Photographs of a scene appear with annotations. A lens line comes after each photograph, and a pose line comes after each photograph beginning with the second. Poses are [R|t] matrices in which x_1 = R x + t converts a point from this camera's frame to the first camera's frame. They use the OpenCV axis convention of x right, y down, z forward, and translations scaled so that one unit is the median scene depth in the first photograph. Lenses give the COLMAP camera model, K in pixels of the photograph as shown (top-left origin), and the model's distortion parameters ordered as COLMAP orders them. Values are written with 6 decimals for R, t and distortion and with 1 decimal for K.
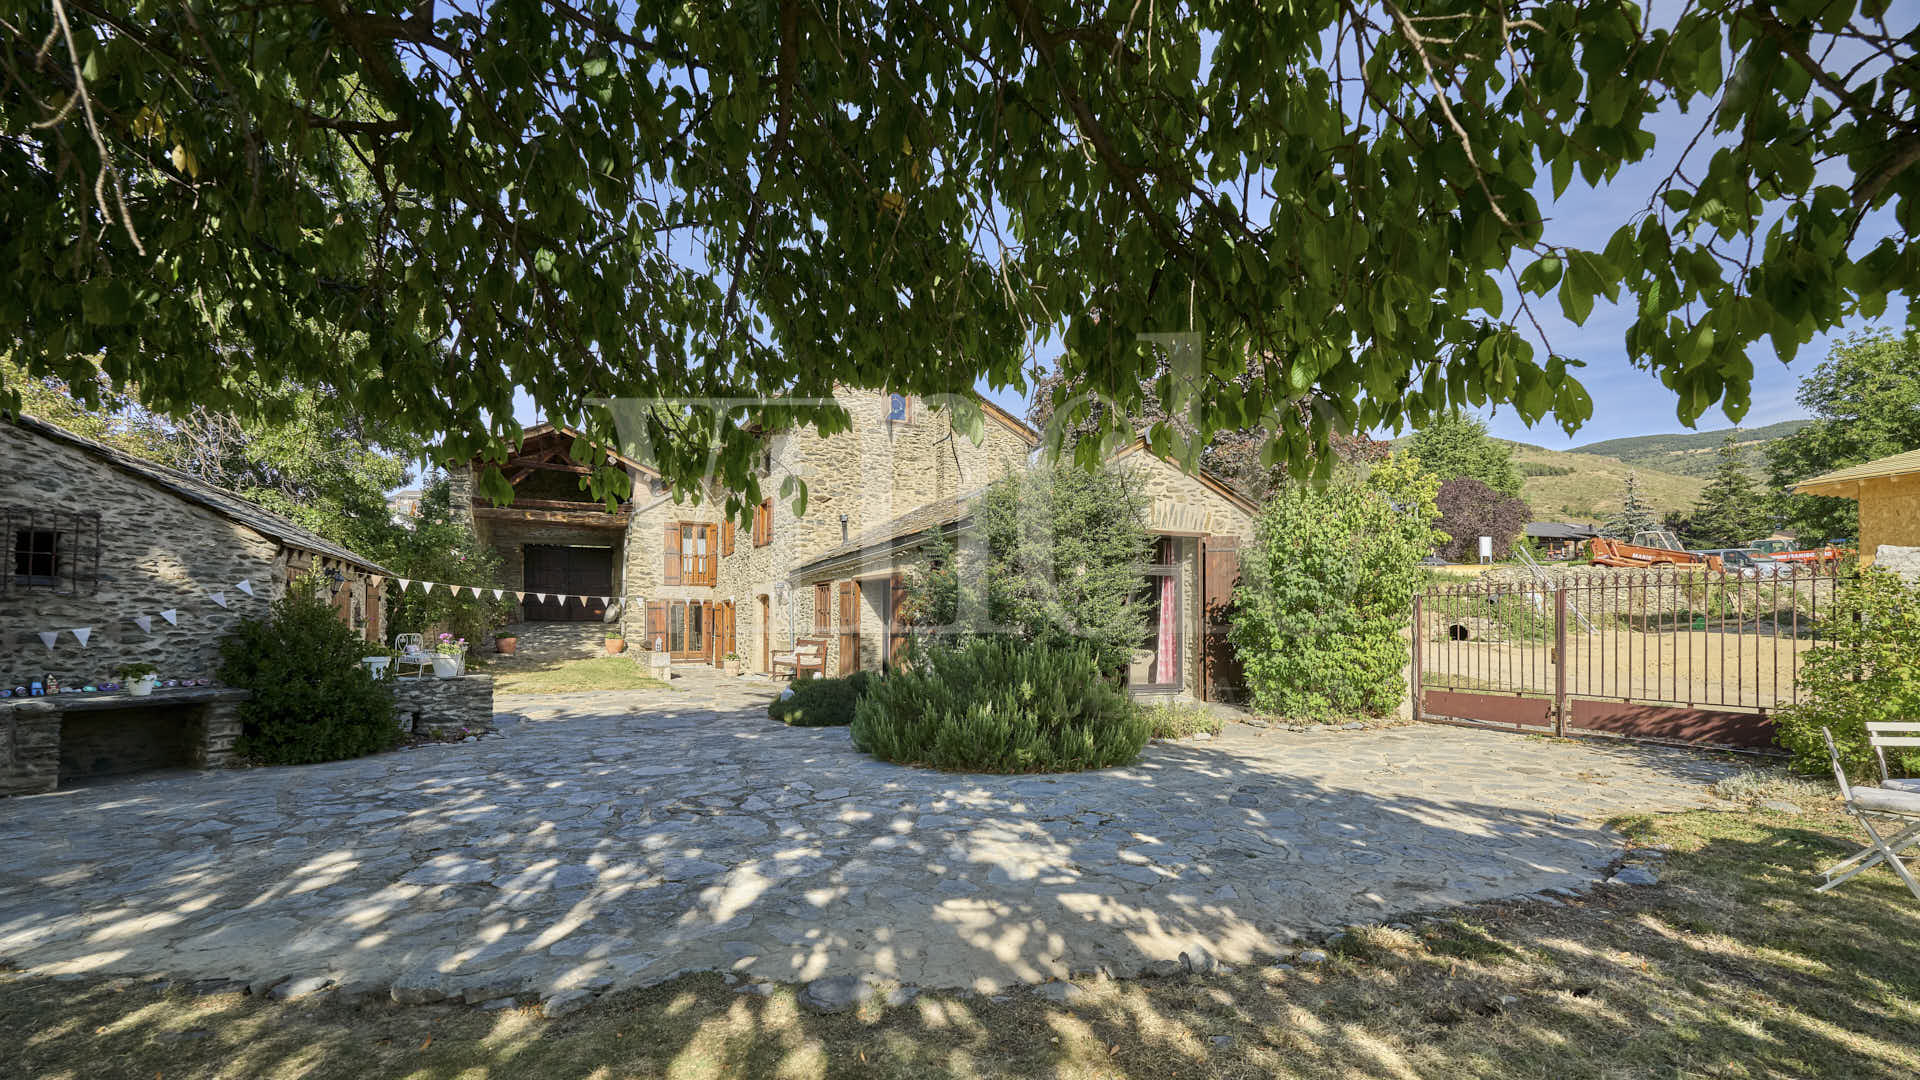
lens RADIAL K [[779.9, 0, 945.6], [0, 779.9, 616.1], [0, 0, 1]] dist [0.001291, 0.000017]
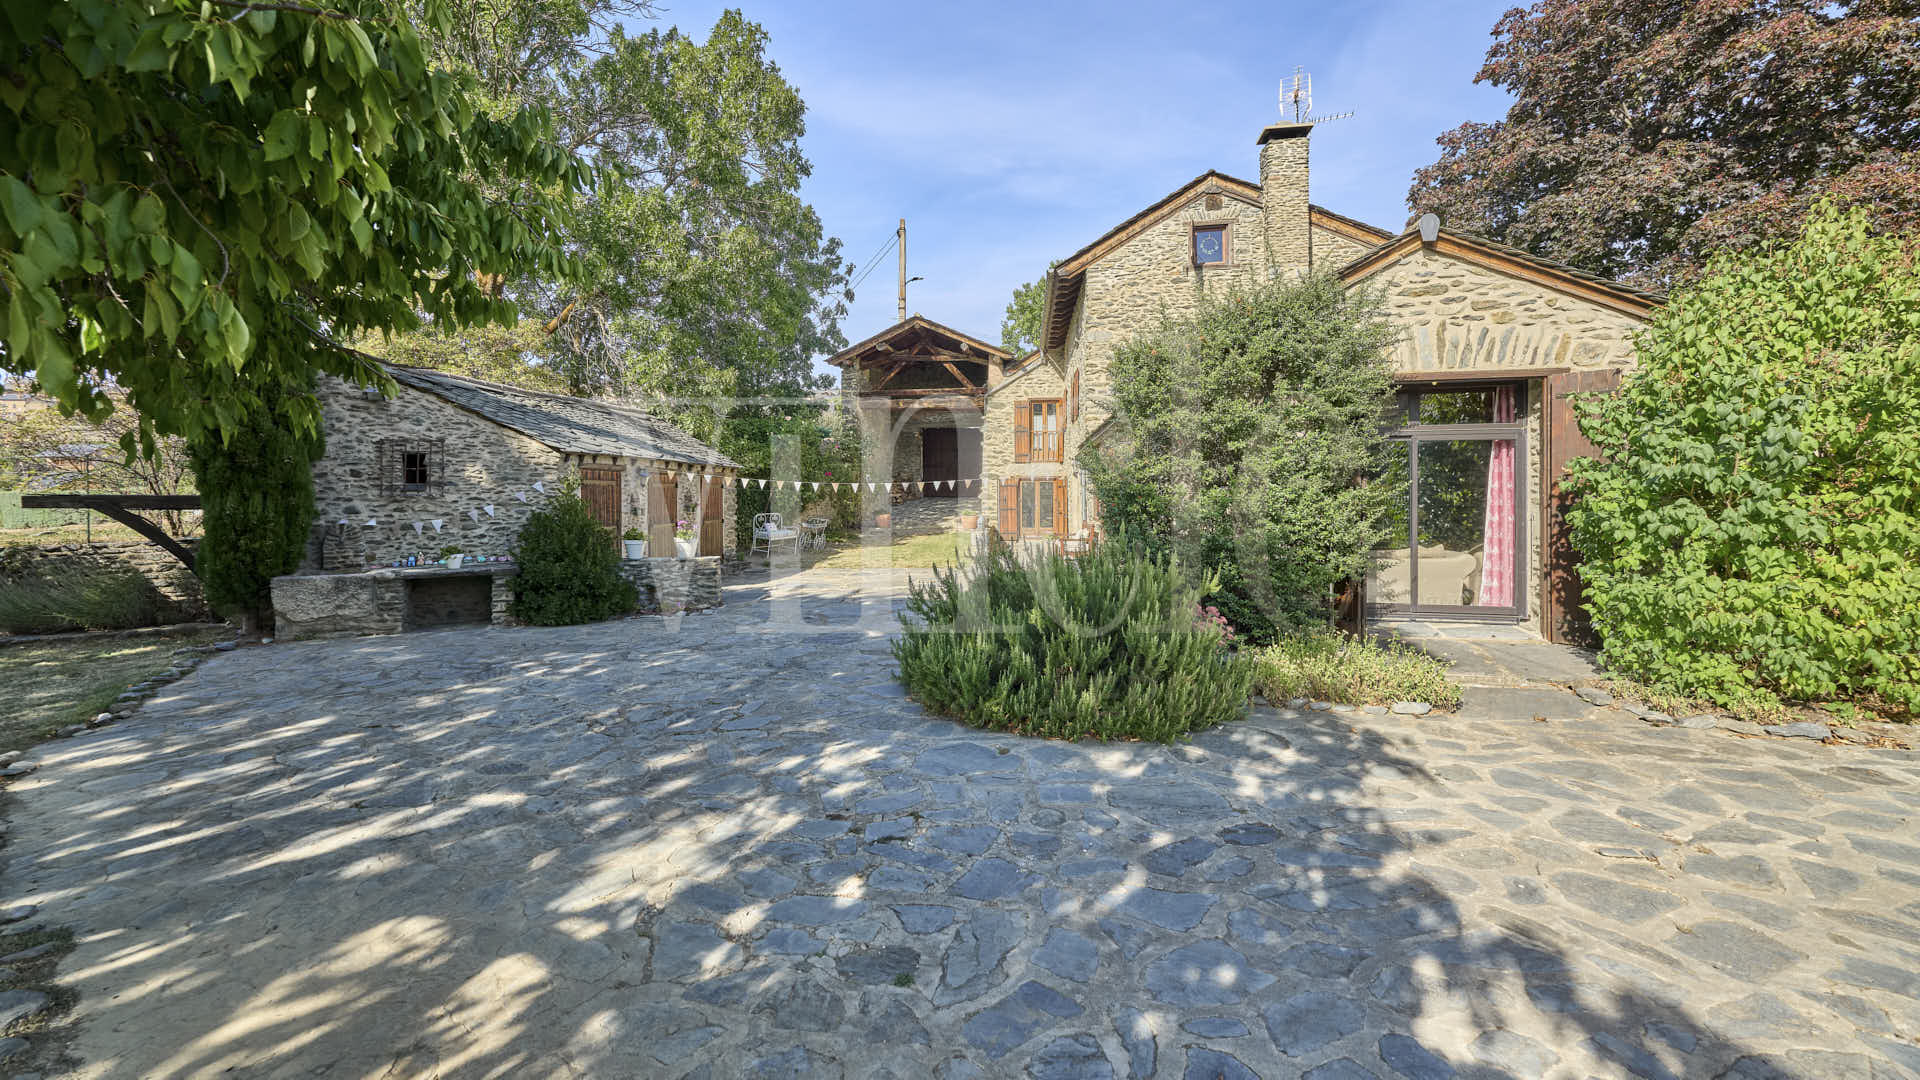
lens RADIAL K [[779.9, 0, 947.5], [0, 779.9, 498.7], [0, 0, 1]] dist [0.001291, 0.000017]
pose [[0.818466, -0.001900, -0.574551, 0.357031], [0.013371, 0.999787, 0.015741, -0.024262], [0.574399, -0.020565, 0.818317, 0.269591]]
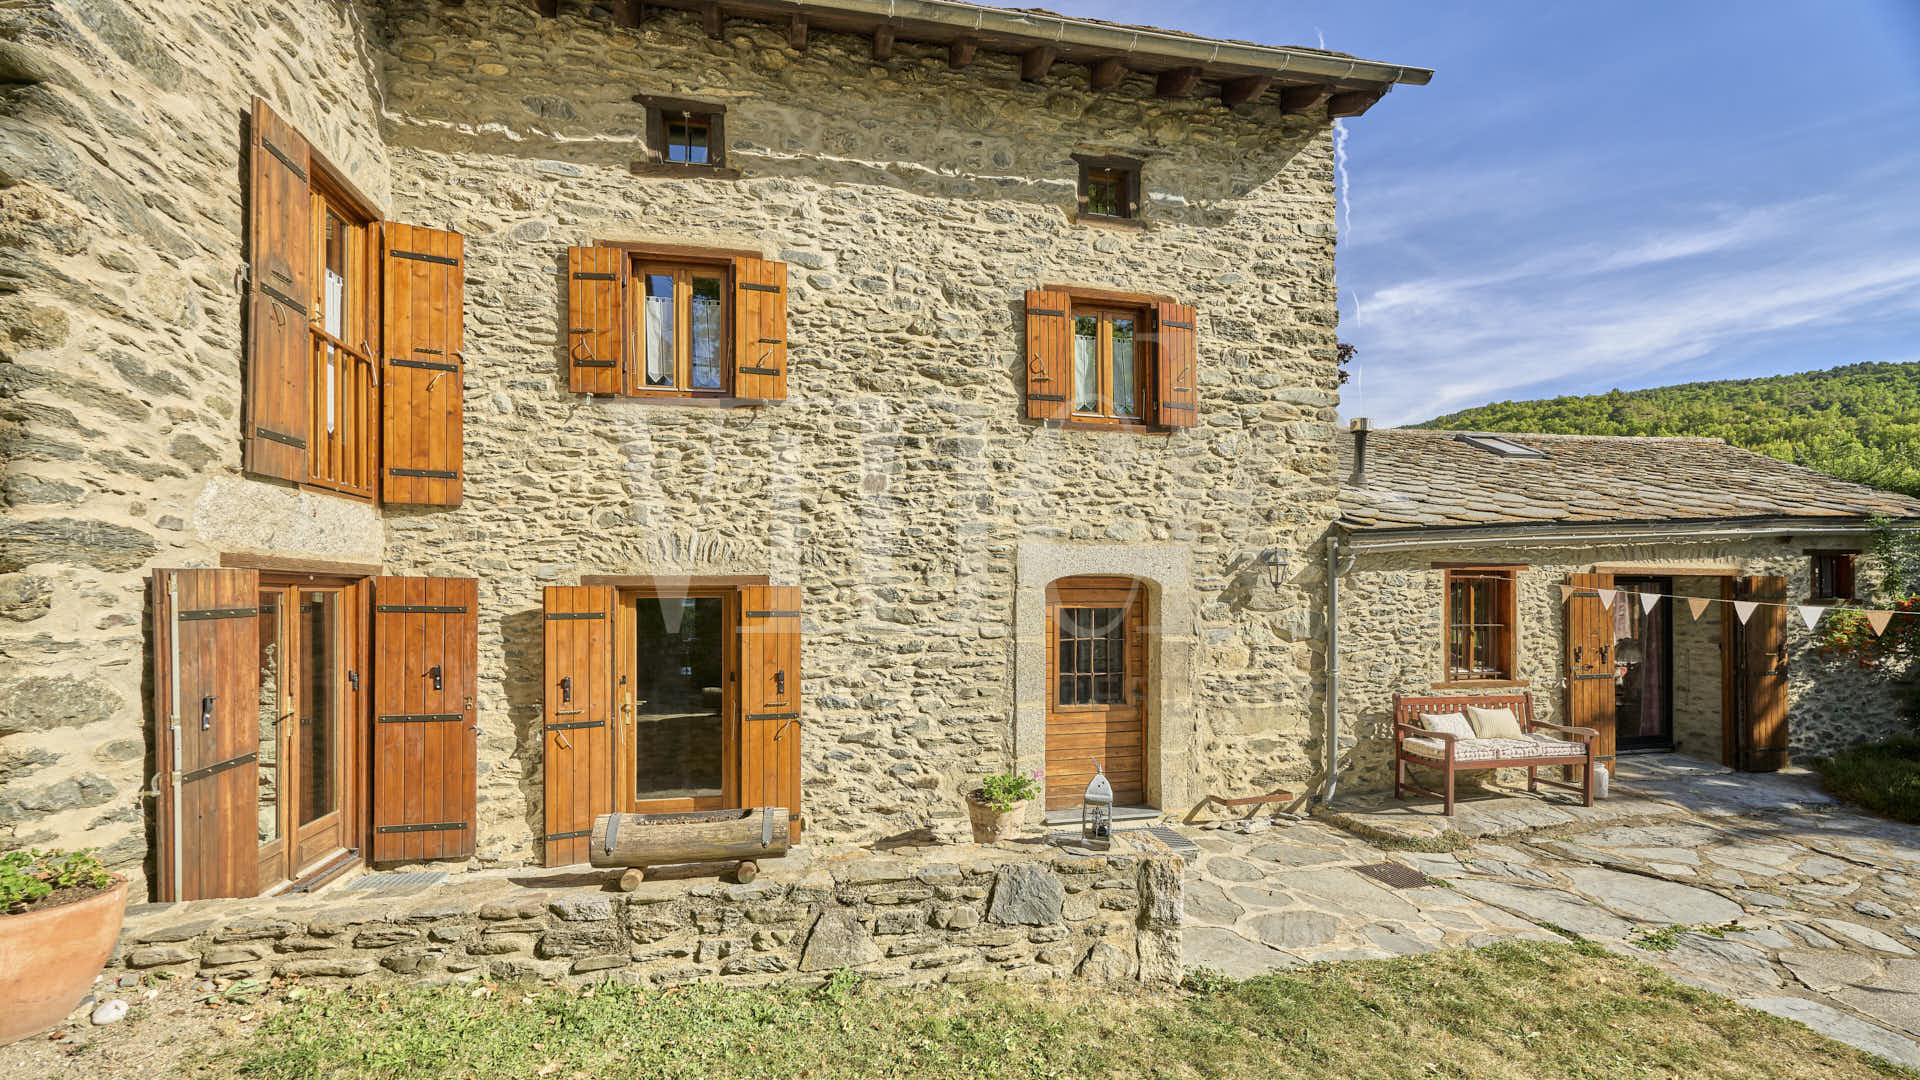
lens RADIAL K [[779.9, 0, 967.4], [0, 779.9, 597.1], [0, 0, 1]] dist [0.001291, 0.000017]
pose [[0.295676, 0.001596, 0.955287, -1.113995], [-0.014499, 0.999891, 0.002817, -0.037102], [-0.955178, -0.014684, 0.295667, 1.881388]]
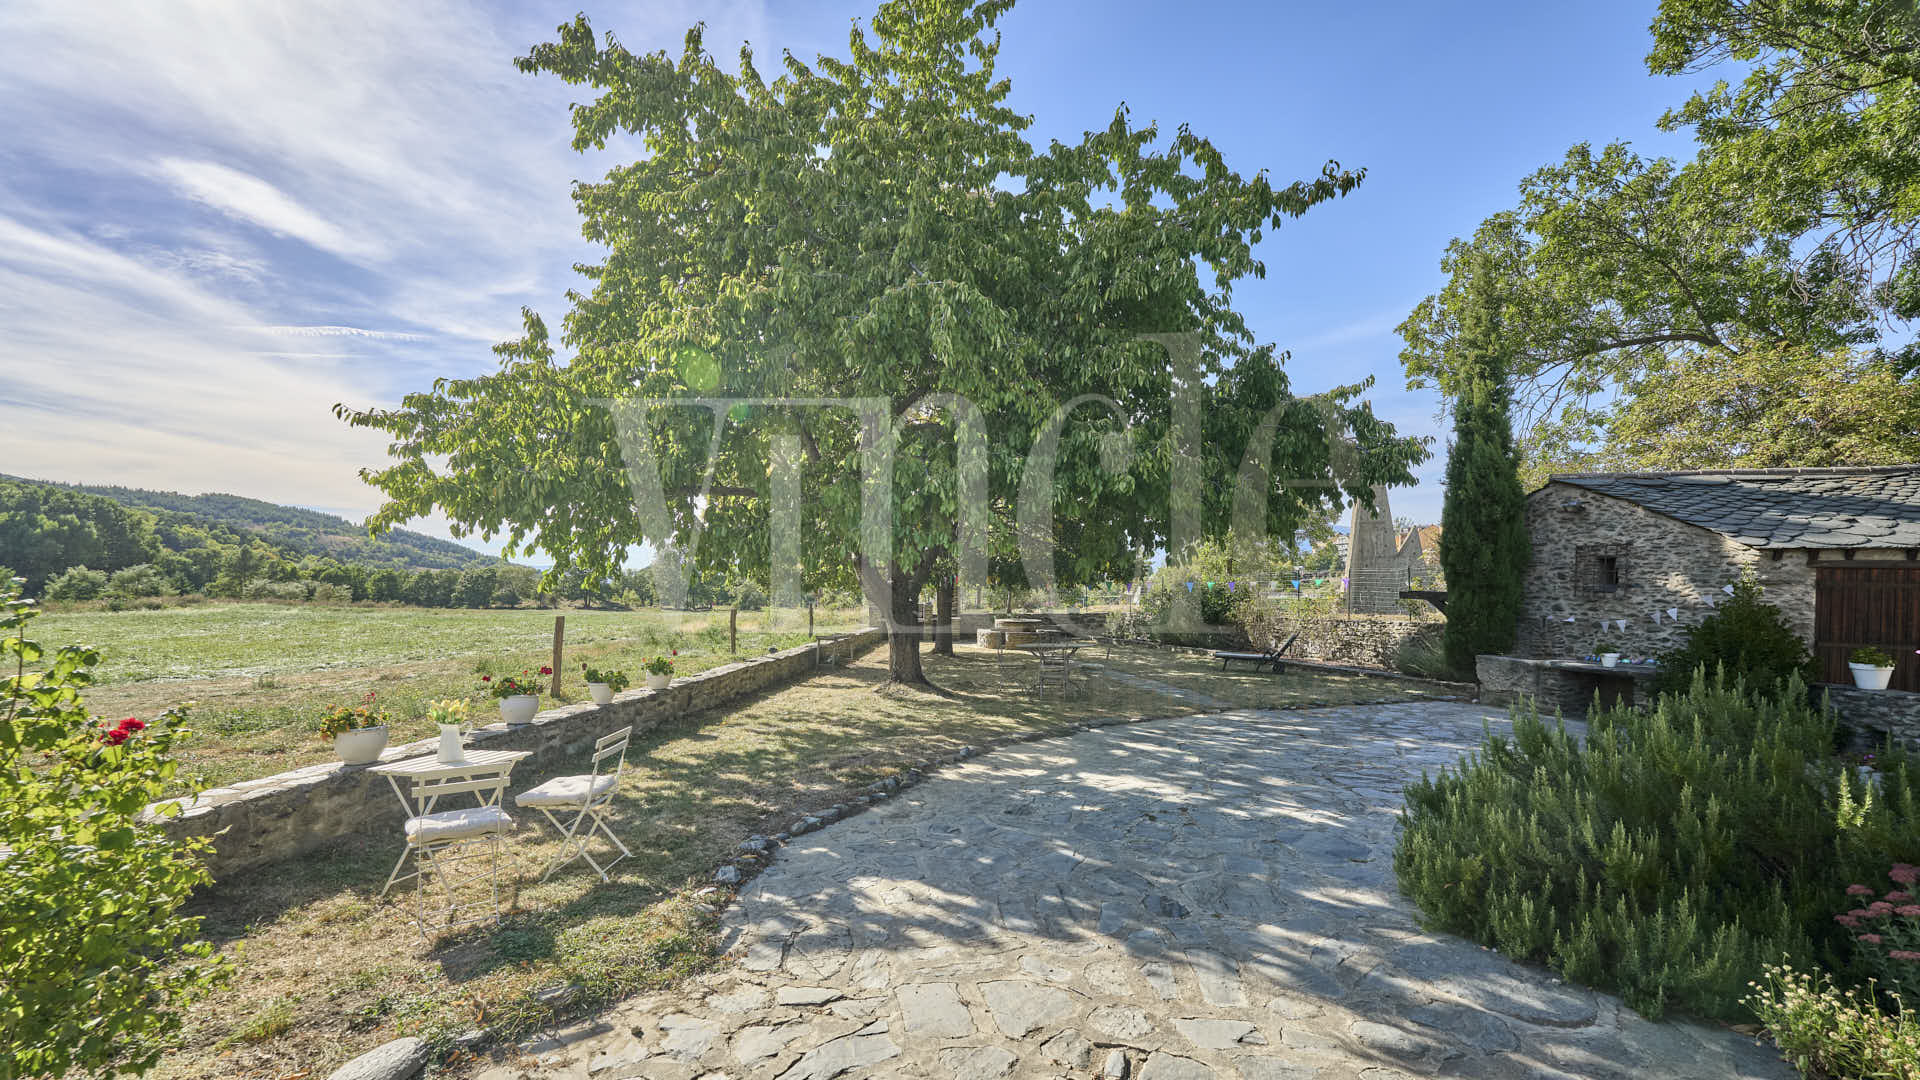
lens RADIAL K [[779.9, 0, 944.5], [0, 779.9, 598.7], [0, 0, 1]] dist [0.001291, 0.000017]
pose [[-0.728884, 0.004976, -0.684619, 0.639570], [-0.006068, 0.999887, 0.013728, -0.027966], [0.684610, 0.014160, -0.728772, 0.883808]]
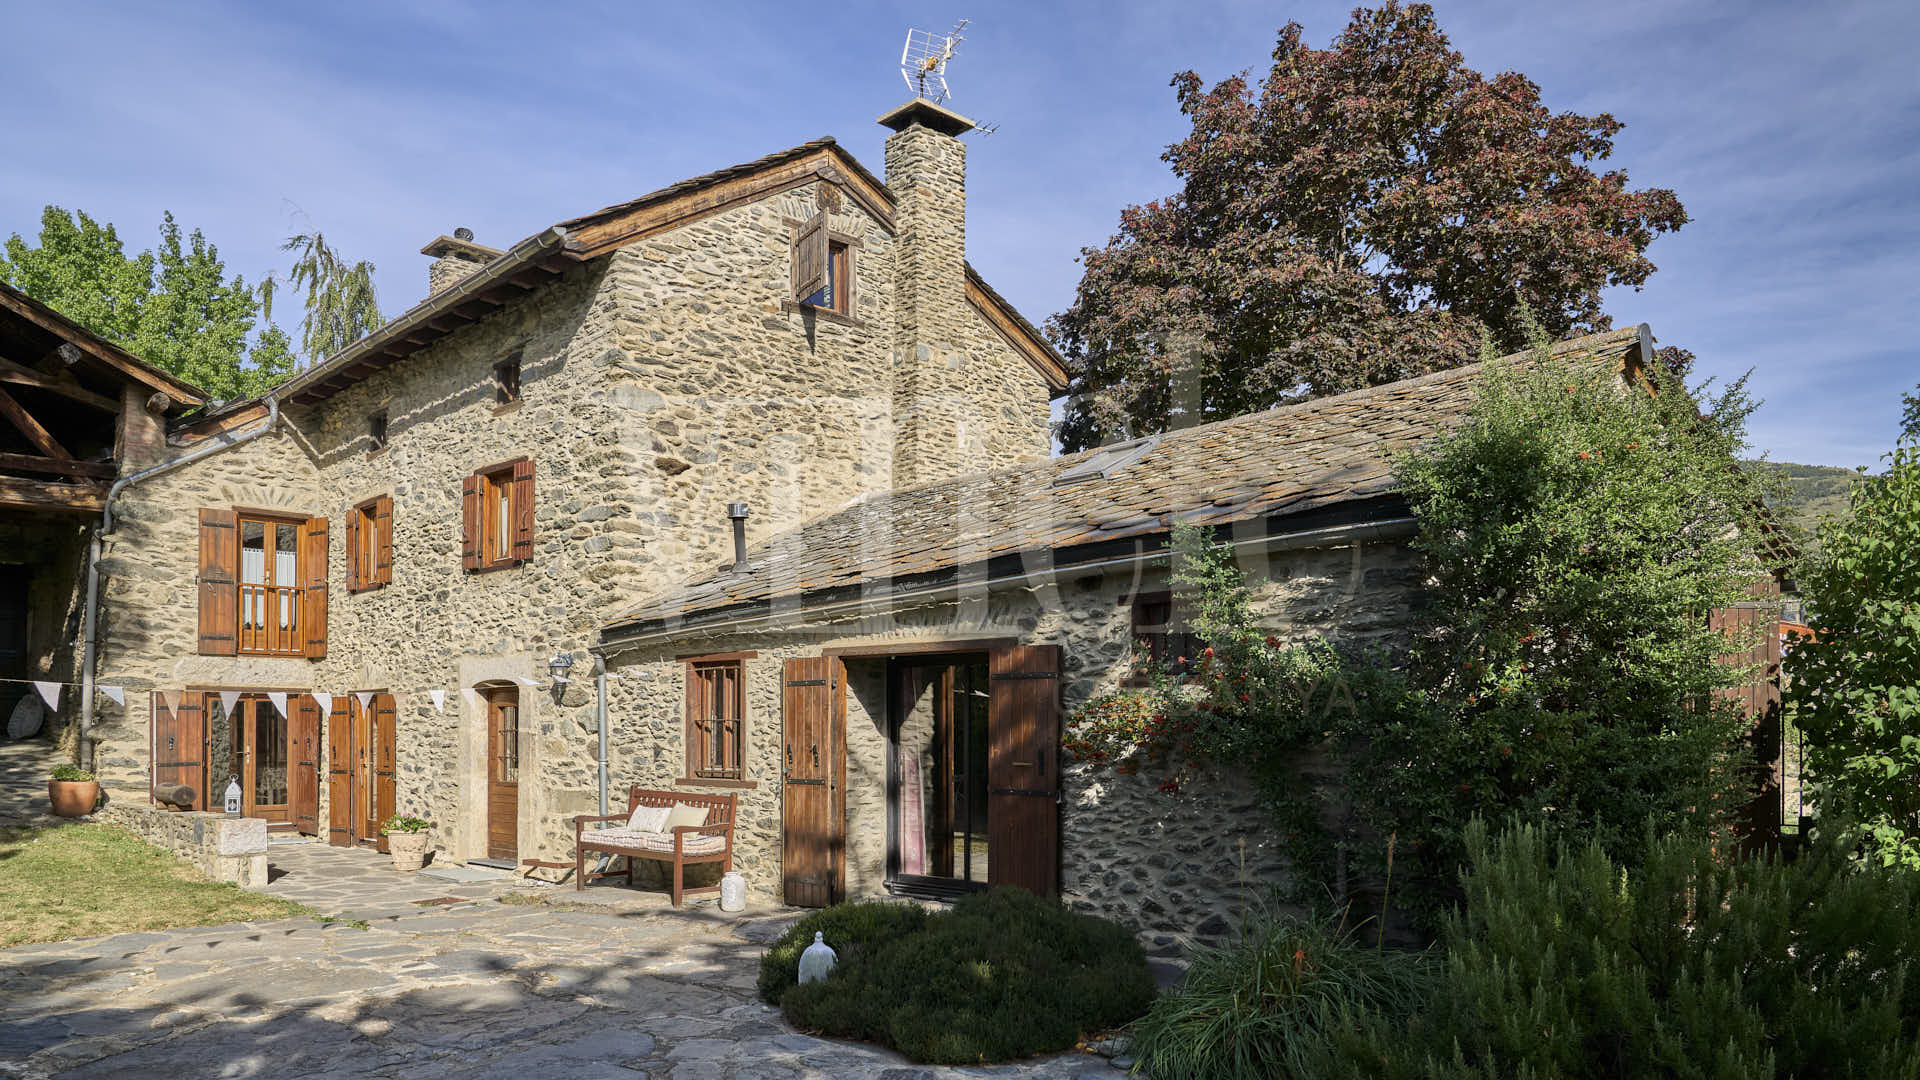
lens RADIAL K [[1305.1, 0, 946.7], [0, 1305.1, 718.2], [0, 0, 1]] dist [0.009929, -0.022419]
pose [[0.961341, 0.005478, 0.275307, -0.379173], [-0.006272, 0.999978, 0.002004, -0.020349], [-0.275290, -0.003653, 0.961354, 0.457194]]
